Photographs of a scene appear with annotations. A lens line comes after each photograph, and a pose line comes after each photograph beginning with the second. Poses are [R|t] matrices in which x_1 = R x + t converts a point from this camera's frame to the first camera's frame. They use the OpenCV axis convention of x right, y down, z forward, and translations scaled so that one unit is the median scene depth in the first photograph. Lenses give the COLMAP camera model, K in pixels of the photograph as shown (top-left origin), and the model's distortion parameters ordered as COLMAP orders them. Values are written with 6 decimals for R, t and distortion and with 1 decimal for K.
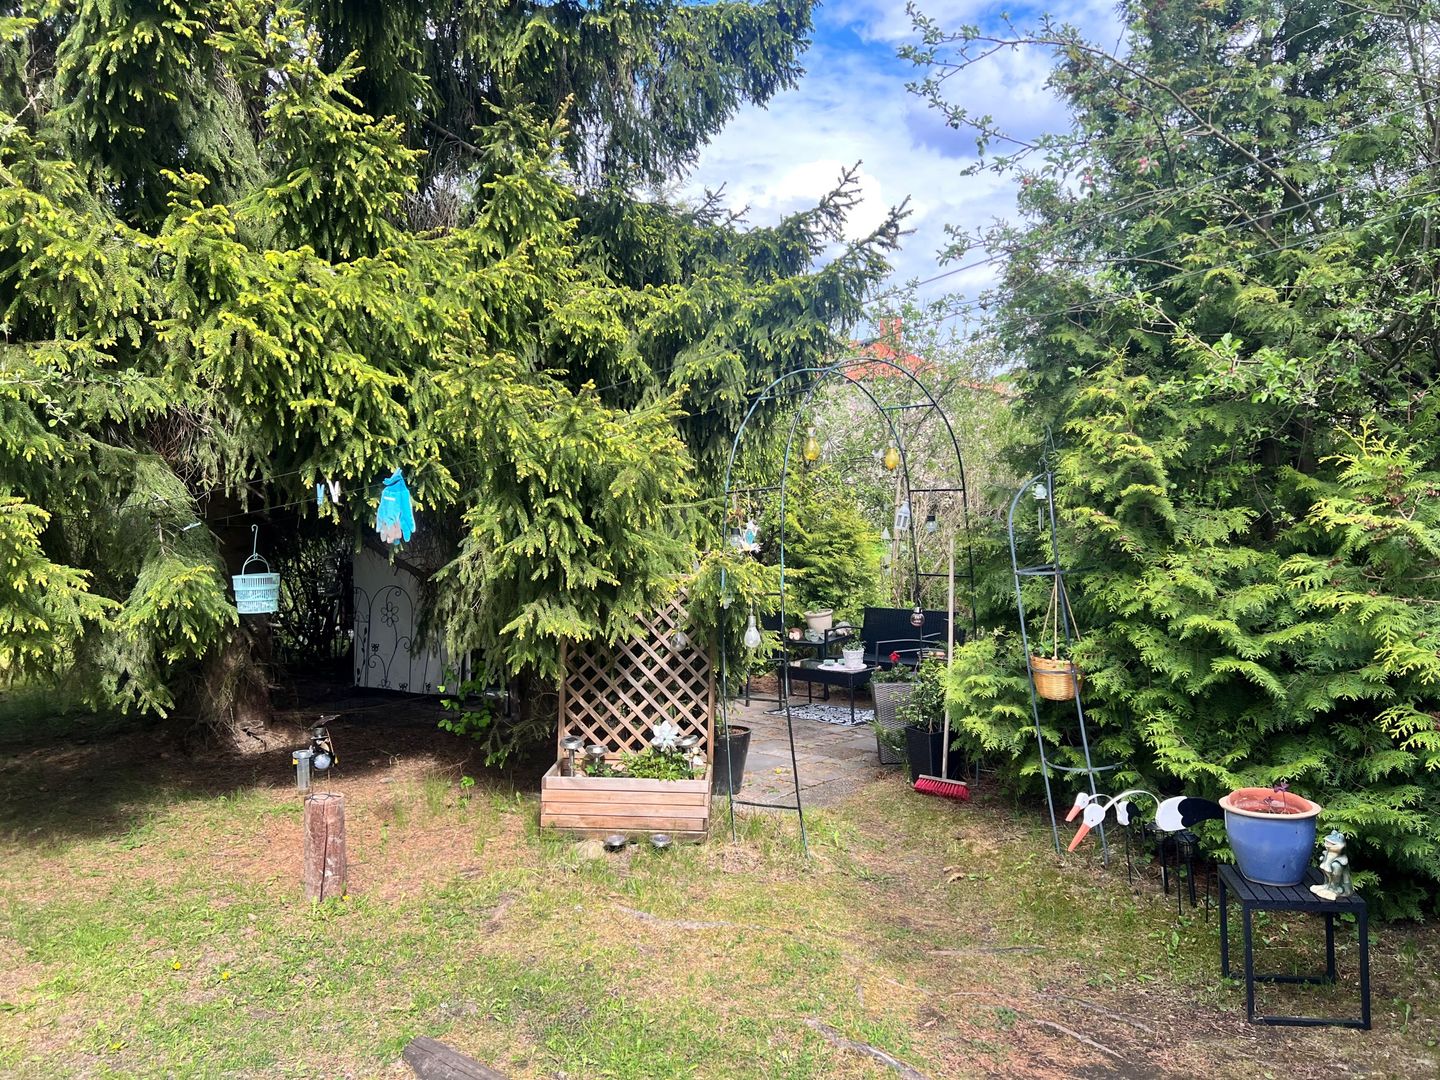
lens RADIAL K [[1068.5, 0, 721.8], [0, 1068.5, 536.5], [0, 0, 1]] dist [0.059776, -0.069590]
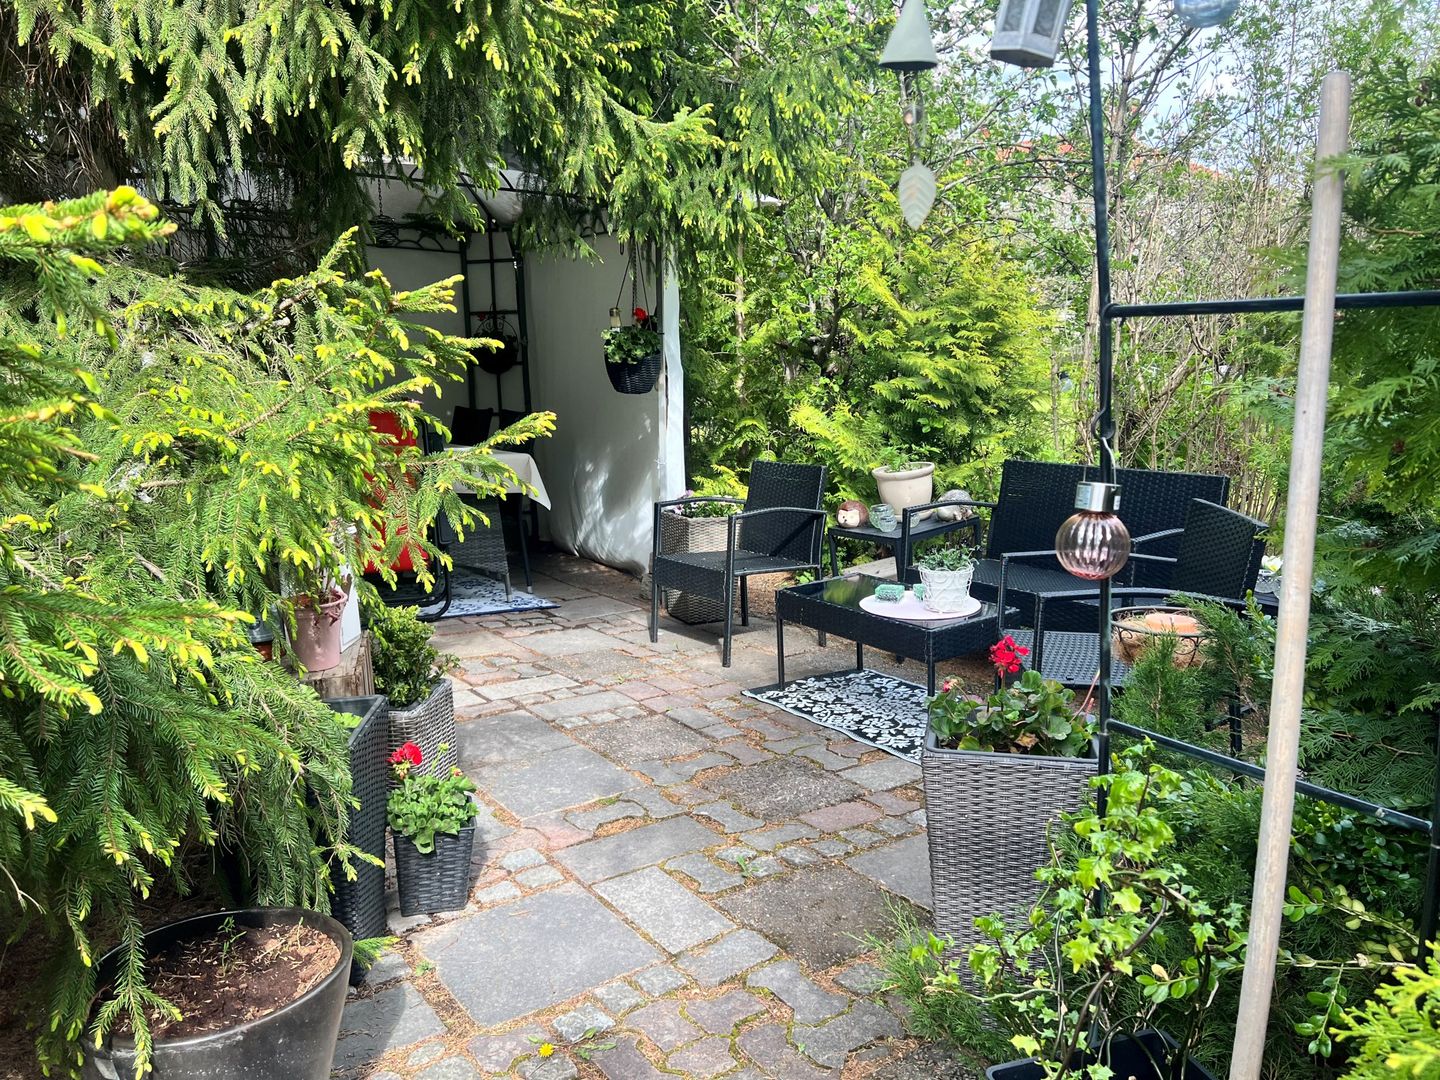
lens RADIAL K [[1068.5, 0, 717.0], [0, 1068.5, 542.0], [0, 0, 1]] dist [0.059776, -0.069590]
pose [[0.982616, 0.036062, -0.182111, 0.089674], [-0.008279, 0.988489, 0.151068, 0.030107], [0.185463, -0.146934, 0.971604, 0.484949]]
